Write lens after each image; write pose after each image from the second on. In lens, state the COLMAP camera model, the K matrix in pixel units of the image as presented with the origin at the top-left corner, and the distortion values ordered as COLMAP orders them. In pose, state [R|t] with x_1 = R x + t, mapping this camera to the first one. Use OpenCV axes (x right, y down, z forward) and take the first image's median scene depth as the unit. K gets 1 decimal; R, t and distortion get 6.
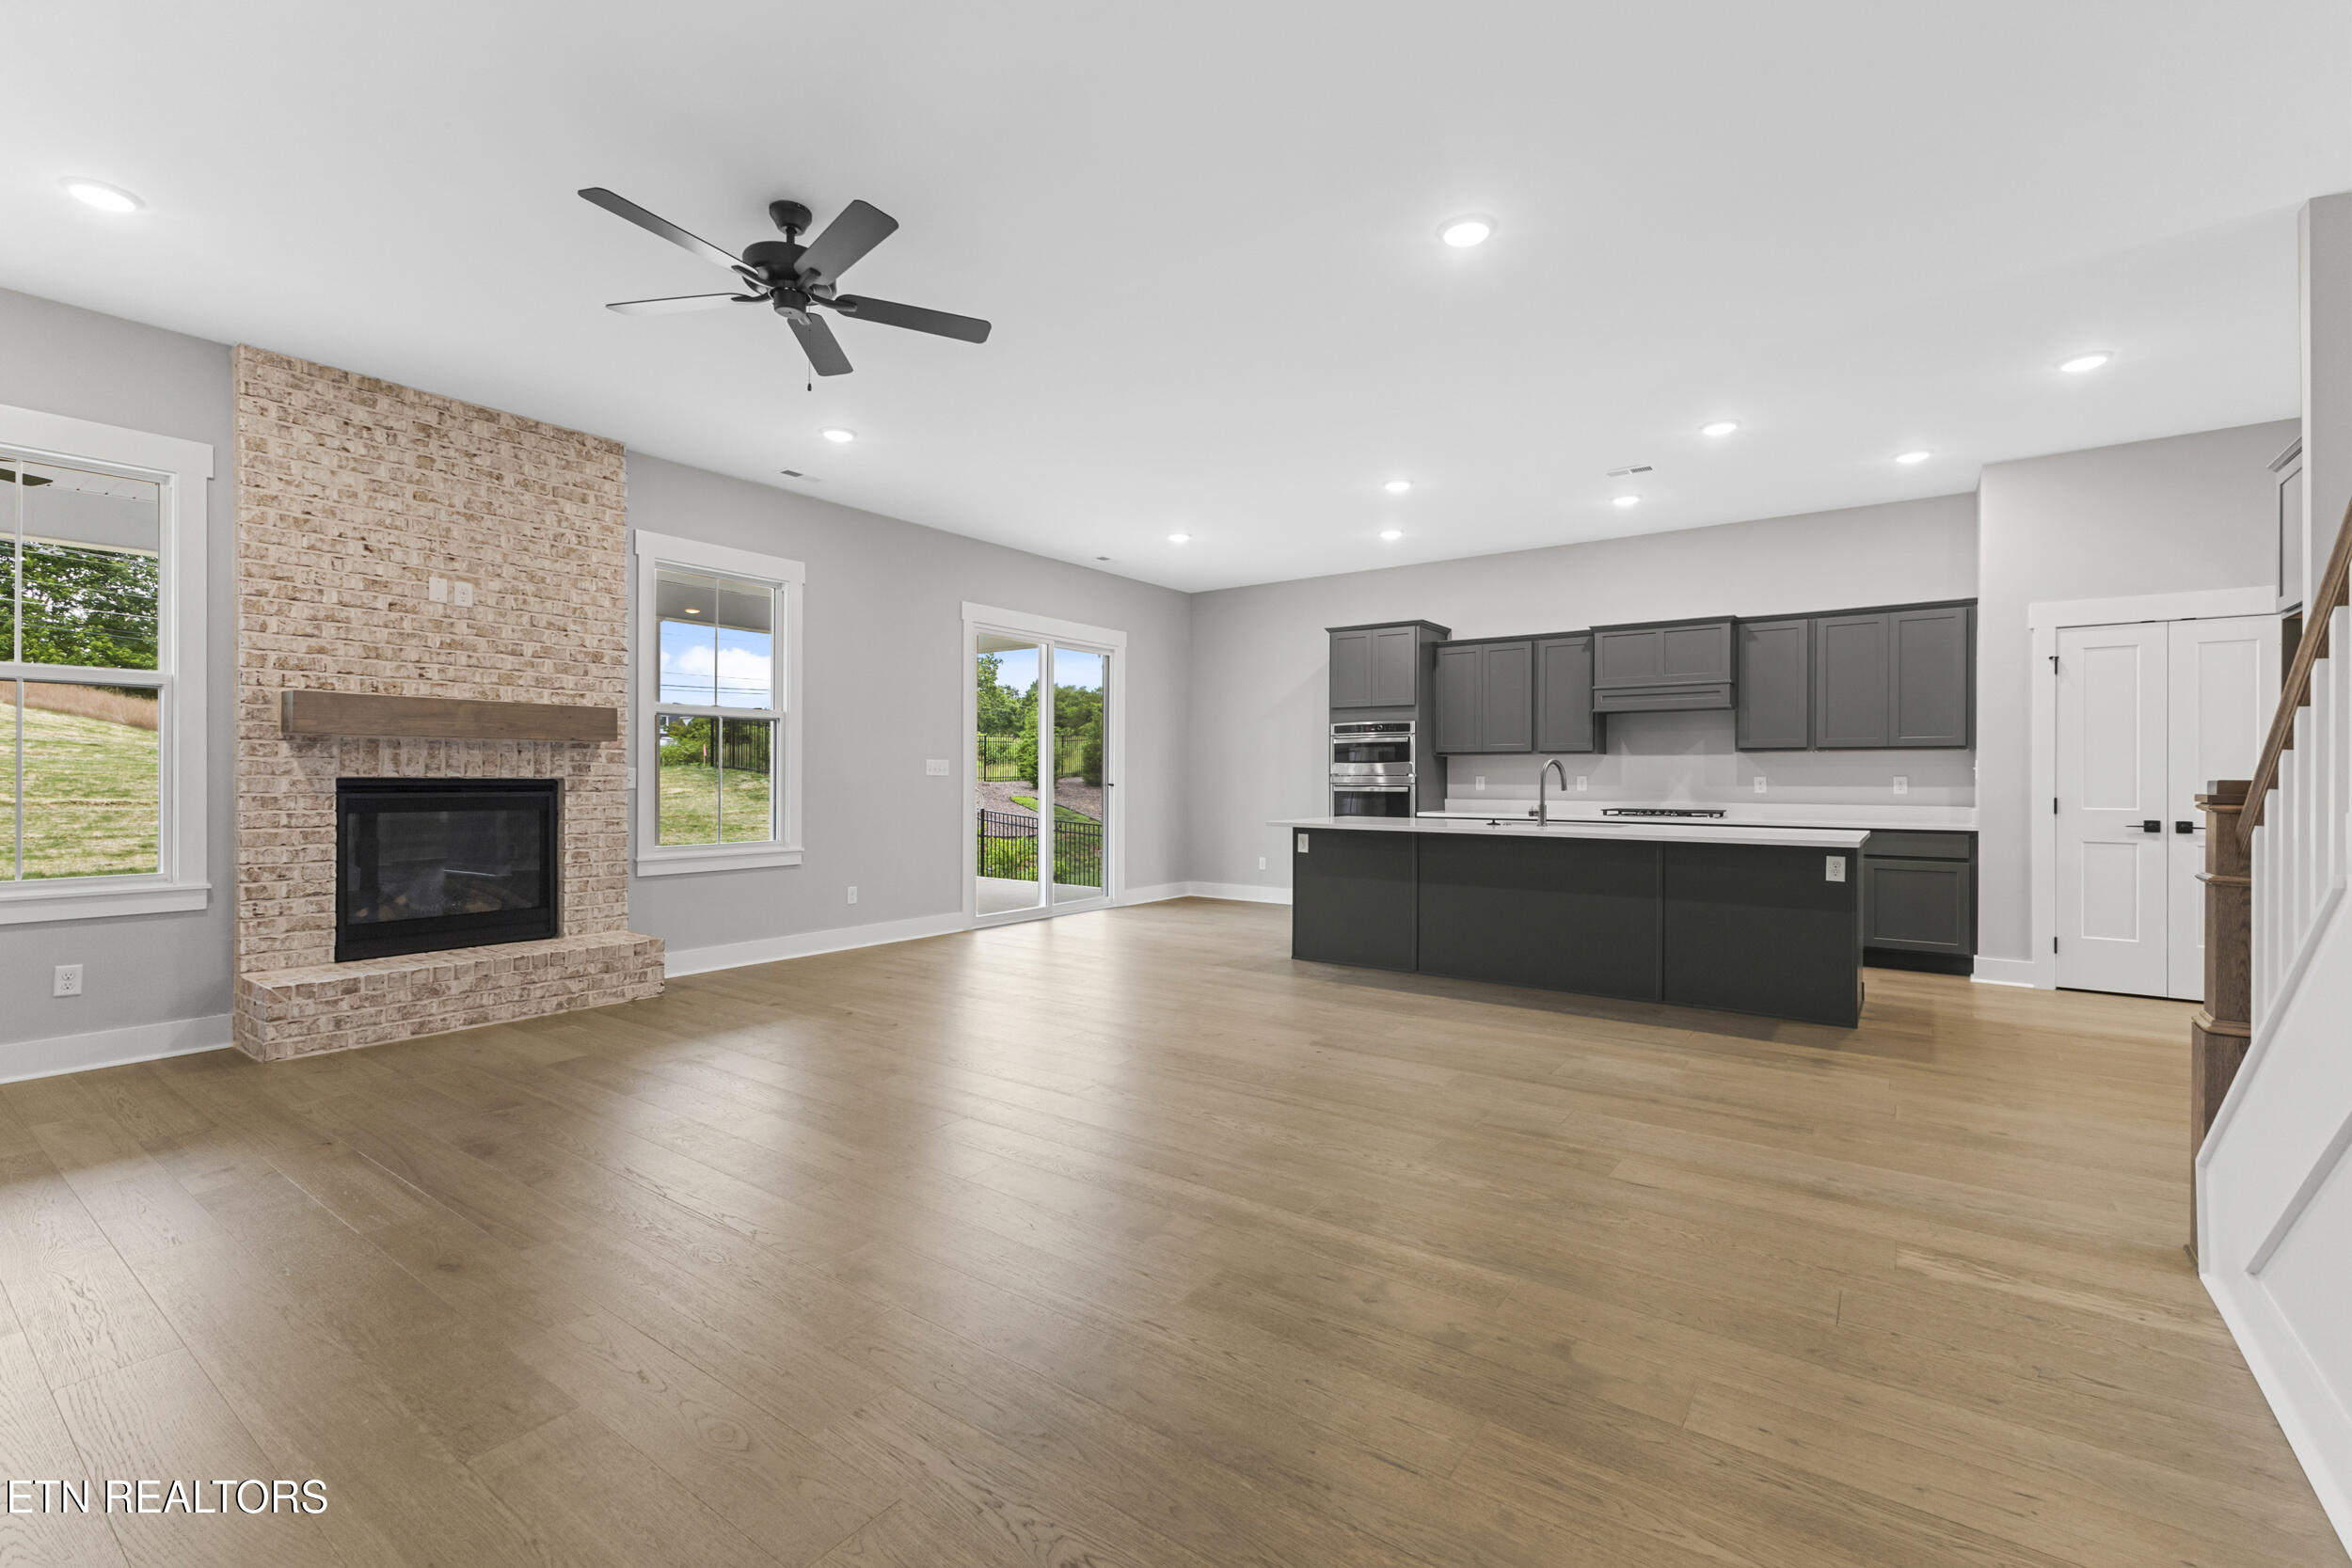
lens RADIAL K [[1025.8, 0, 1161.0], [0, 1025.8, 781.0], [0, 0, 1]] dist [0.008909, -0.003179]
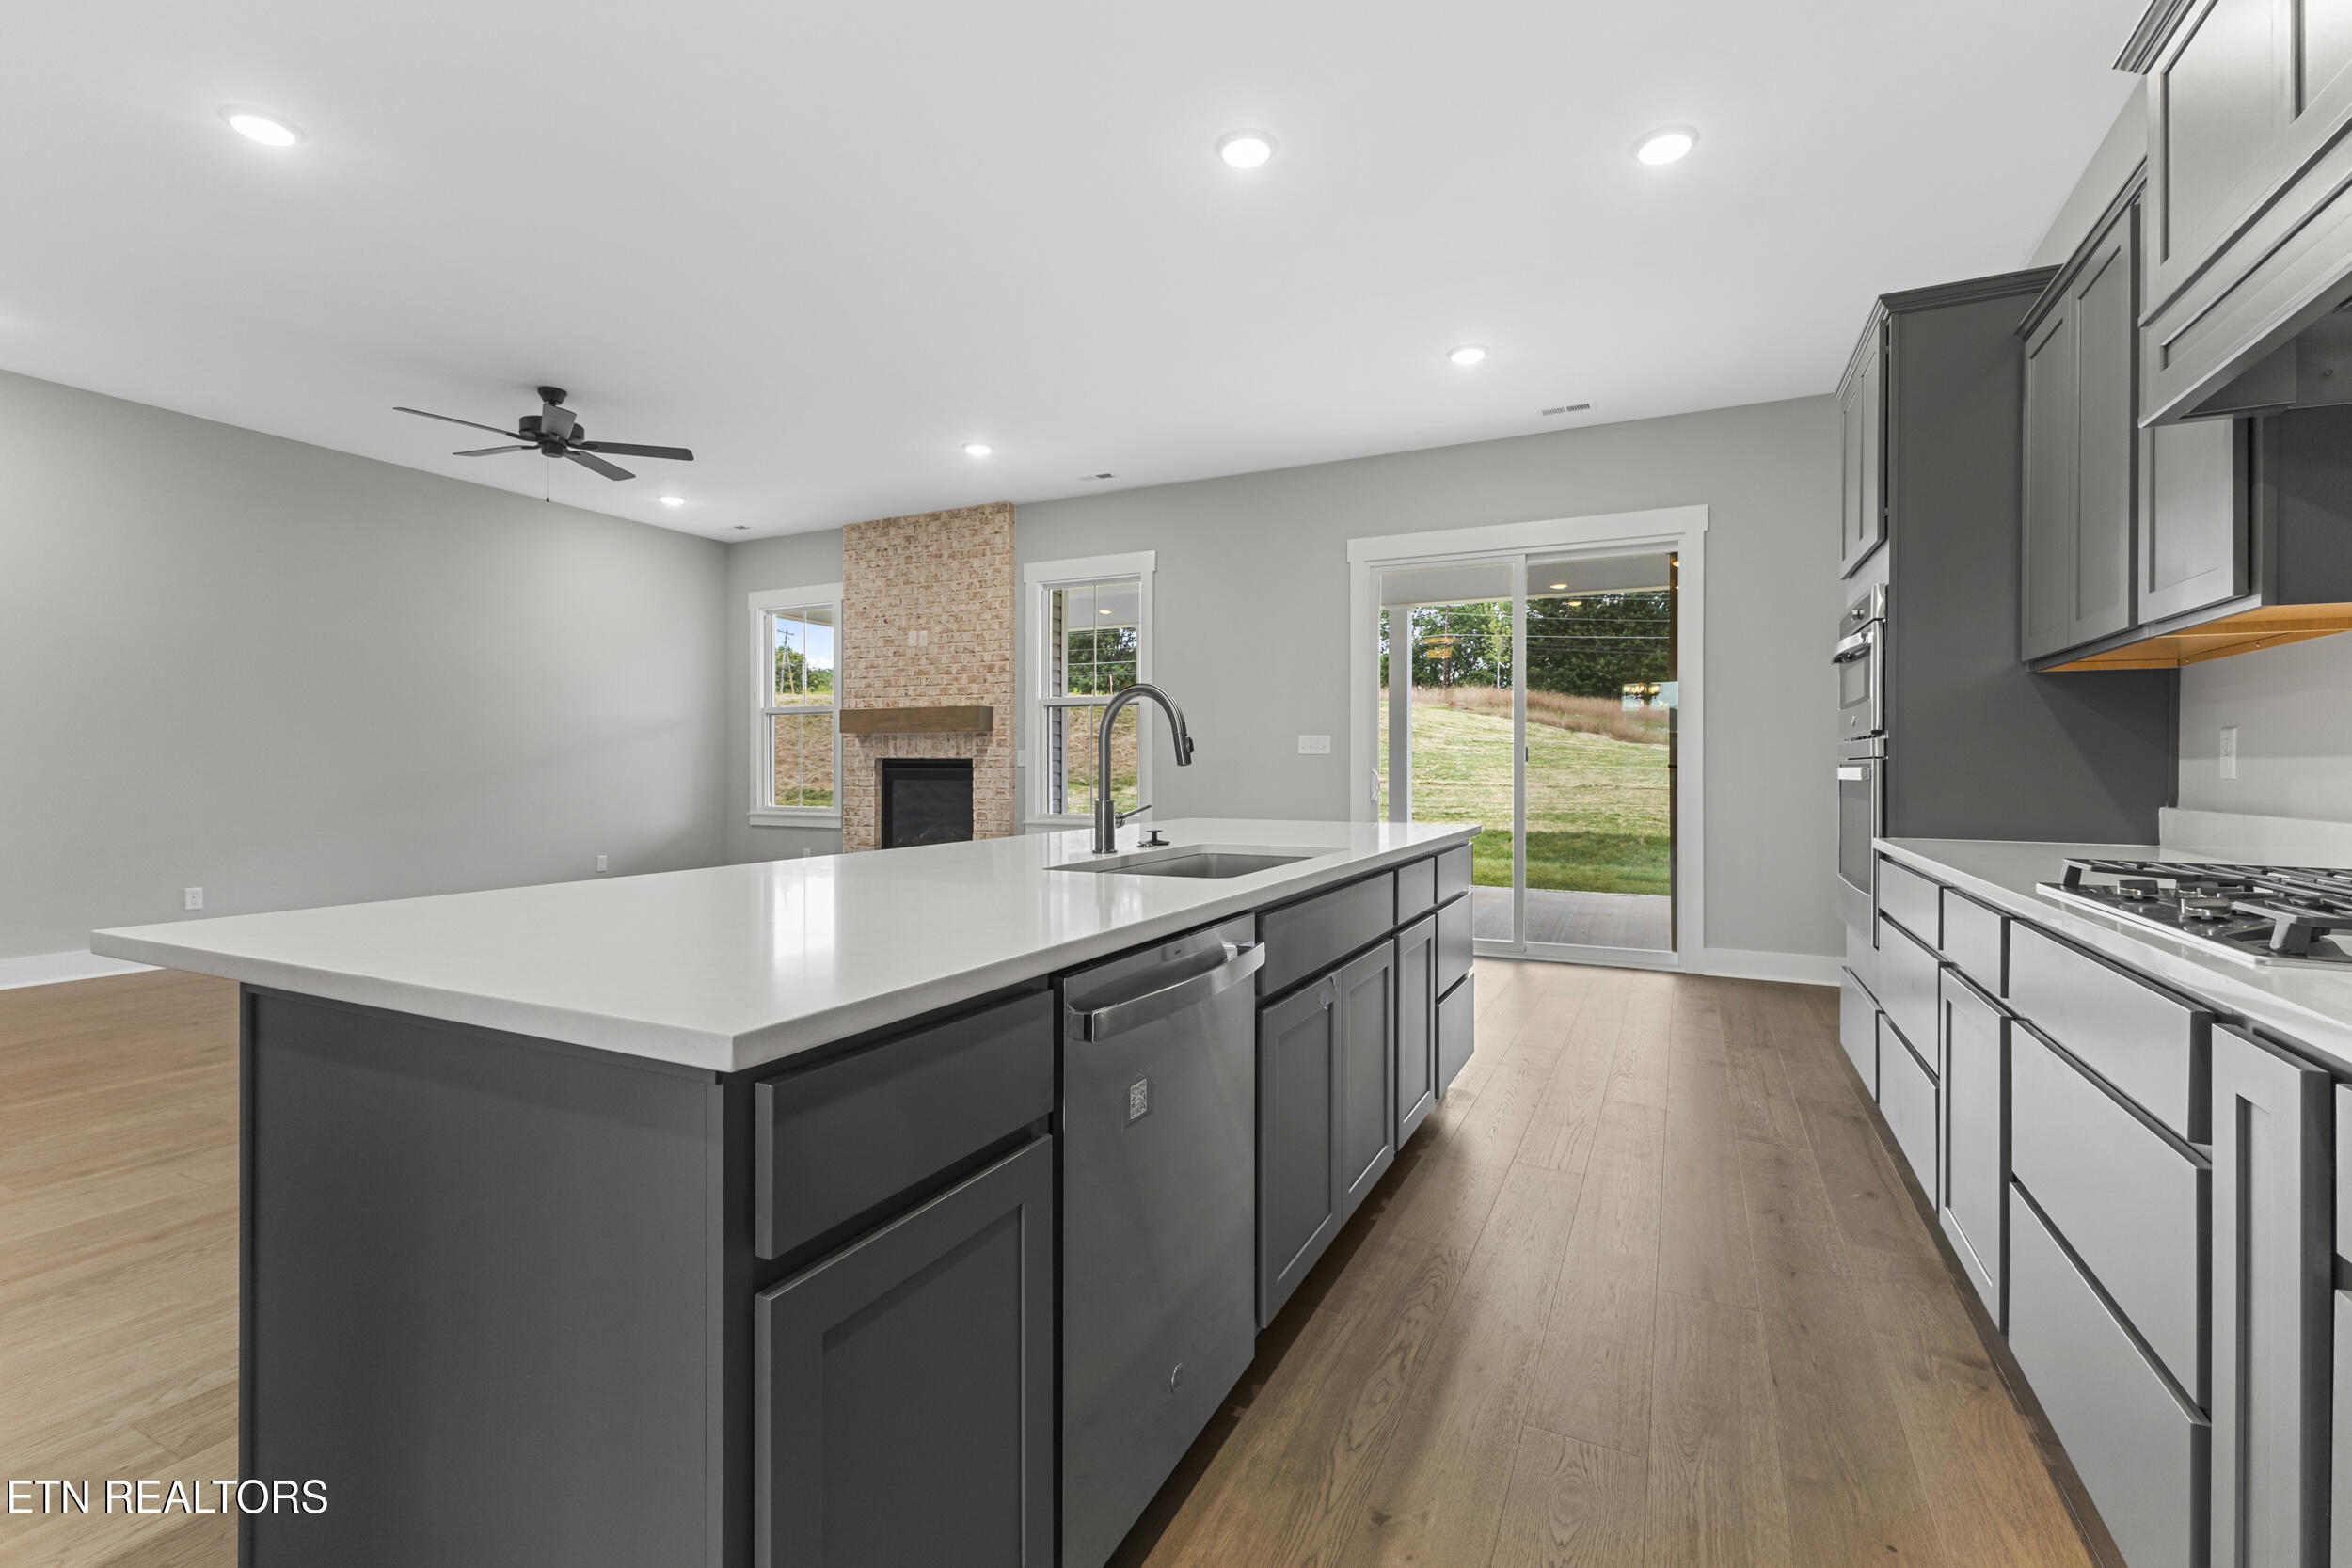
lens RADIAL K [[1025.8, 0, 1177.8], [0, 1025.8, 767.0], [0, 0, 1]] dist [0.008909, -0.003179]
pose [[0.168814, -0.001623, -0.985647, 0.896902], [-0.003983, 0.999989, -0.002328, 0.012054], [0.985640, 0.004319, 0.168806, 1.116792]]
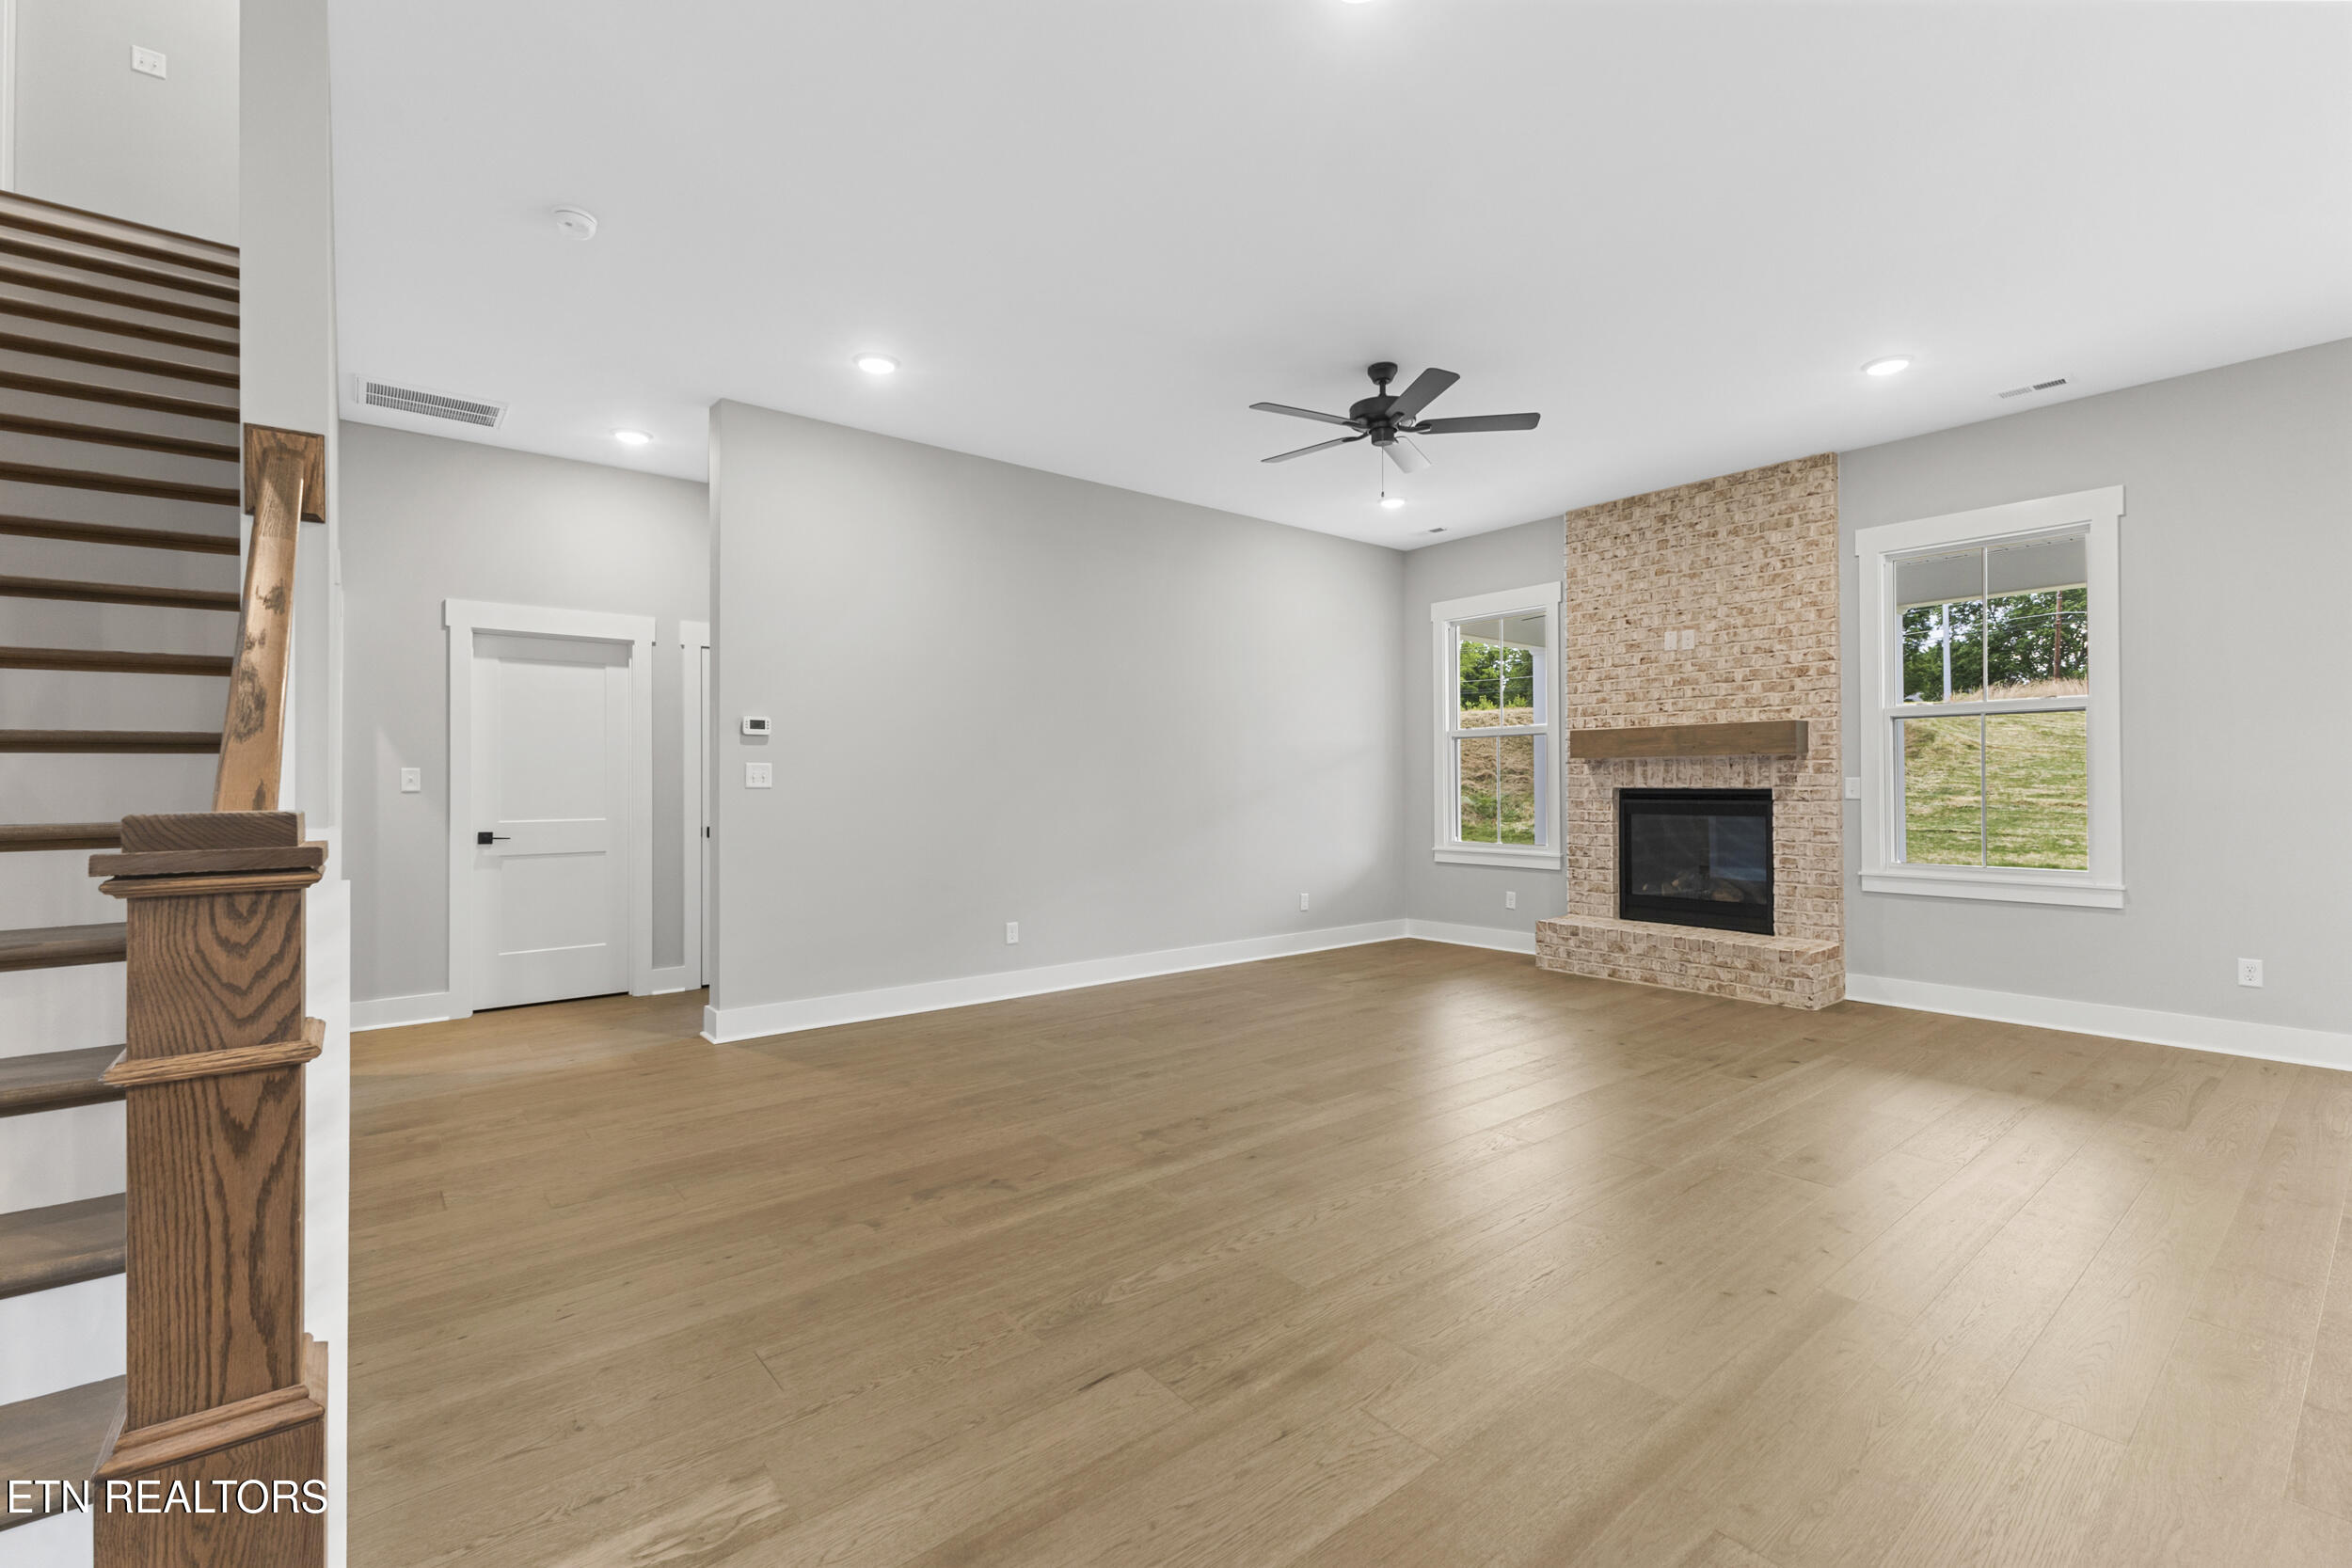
lens RADIAL K [[1025.8, 0, 1190.1], [0, 1025.8, 775.9], [0, 0, 1]] dist [0.008909, -0.003179]
pose [[-0.247695, -0.009875, -0.968788, 0.665144], [0.001640, 0.999942, -0.010612, -0.005662], [0.968837, -0.004218, -0.247665, 0.725708]]
